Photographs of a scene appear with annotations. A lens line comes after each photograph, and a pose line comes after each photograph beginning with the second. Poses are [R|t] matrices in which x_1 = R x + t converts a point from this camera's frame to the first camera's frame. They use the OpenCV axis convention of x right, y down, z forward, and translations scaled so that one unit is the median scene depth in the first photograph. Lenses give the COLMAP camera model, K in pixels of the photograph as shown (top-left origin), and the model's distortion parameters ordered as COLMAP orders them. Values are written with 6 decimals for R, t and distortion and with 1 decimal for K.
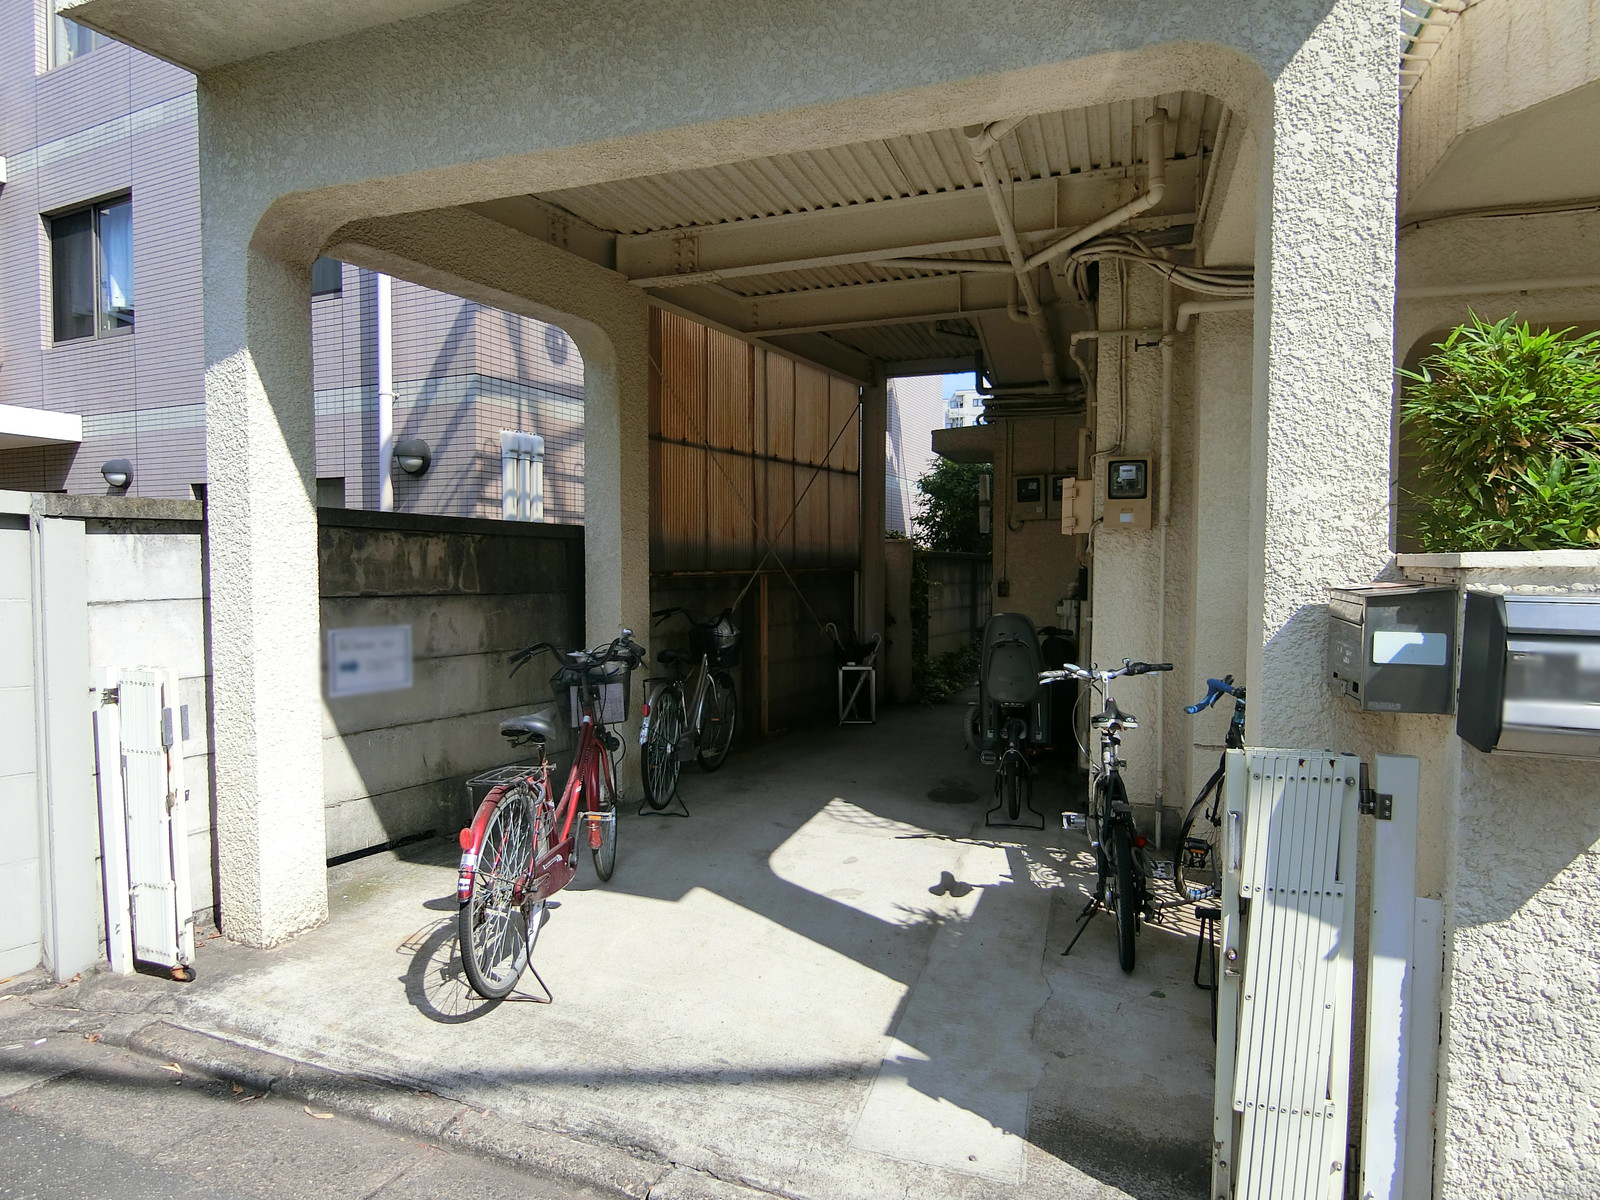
lens RADIAL K [[923.5, 0, 797.7], [0, 923.5, 592.2], [0, 0, 1]] dist [-0.004562, -0.003063]
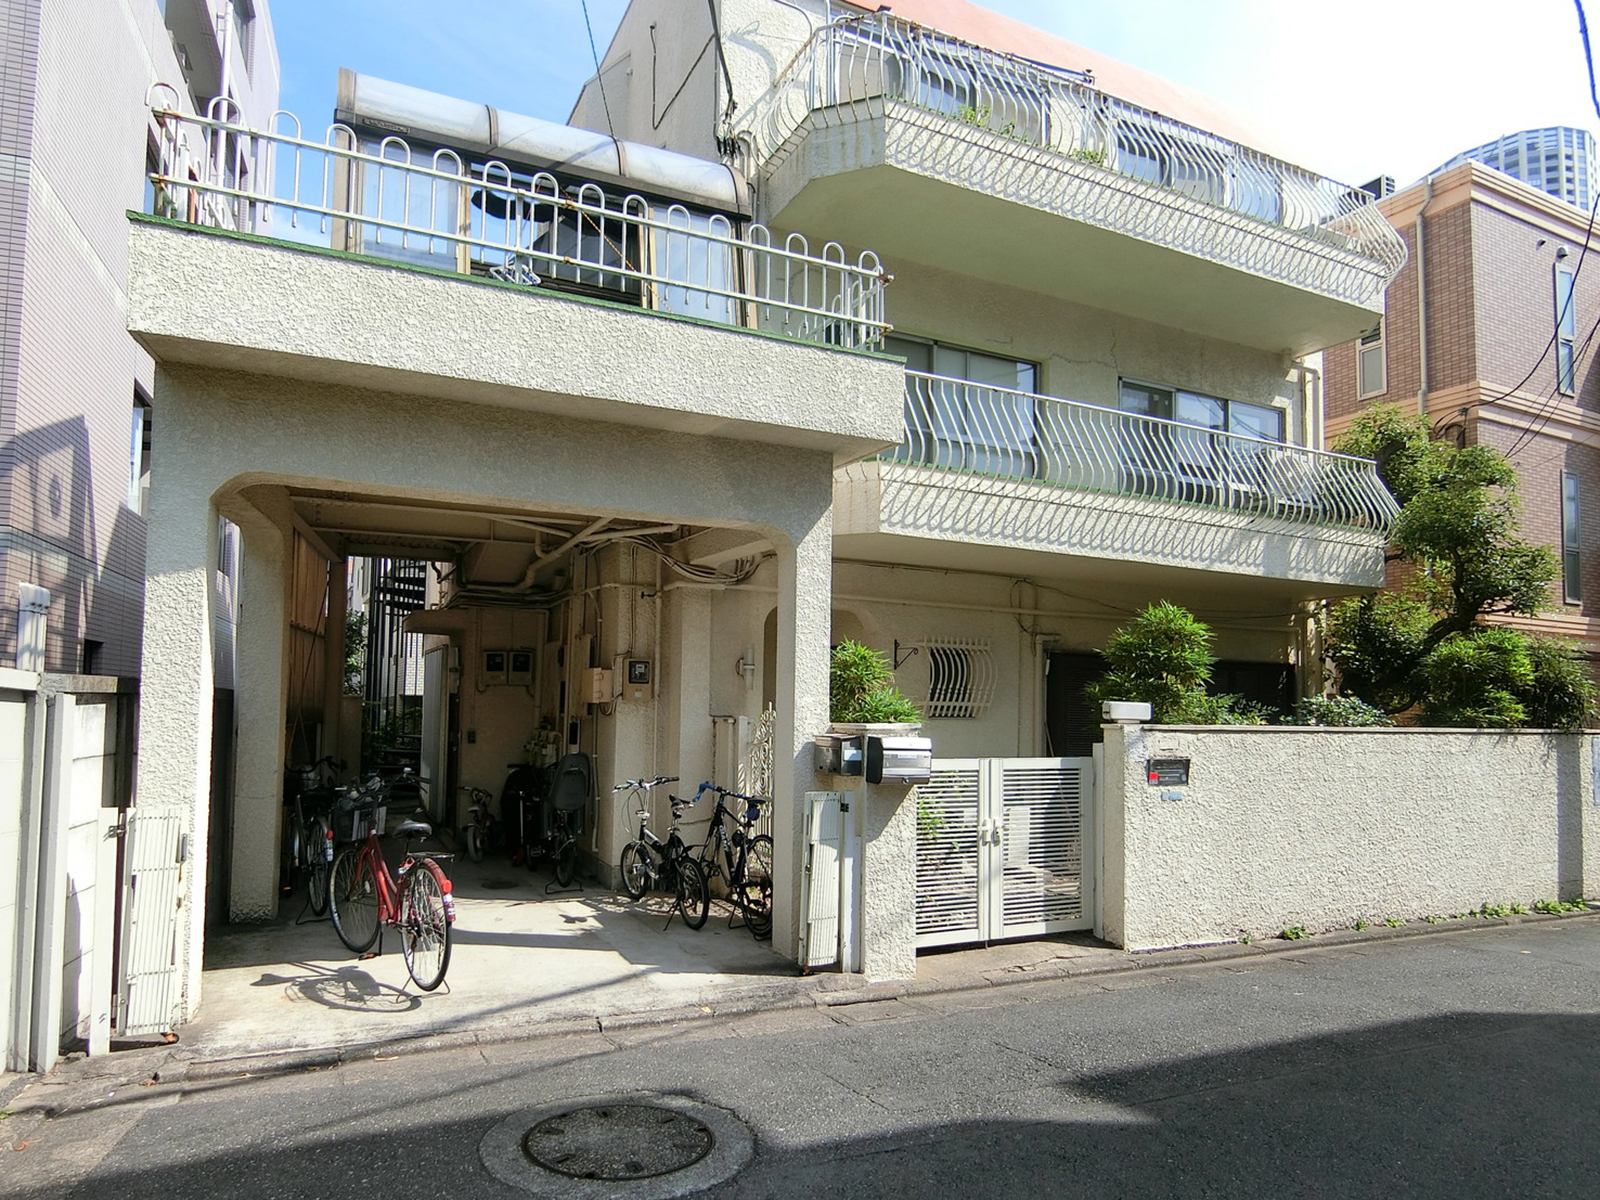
lens RADIAL K [[968.9, 0, 798.4], [0, 968.9, 649.7], [0, 0, 1]] dist [0.062329, 0.001830]
pose [[0.689961, 0.052301, 0.721954, -1.147761], [0.012168, 0.996407, -0.083813, -0.013597], [-0.723744, 0.066613, 0.686846, -0.710096]]
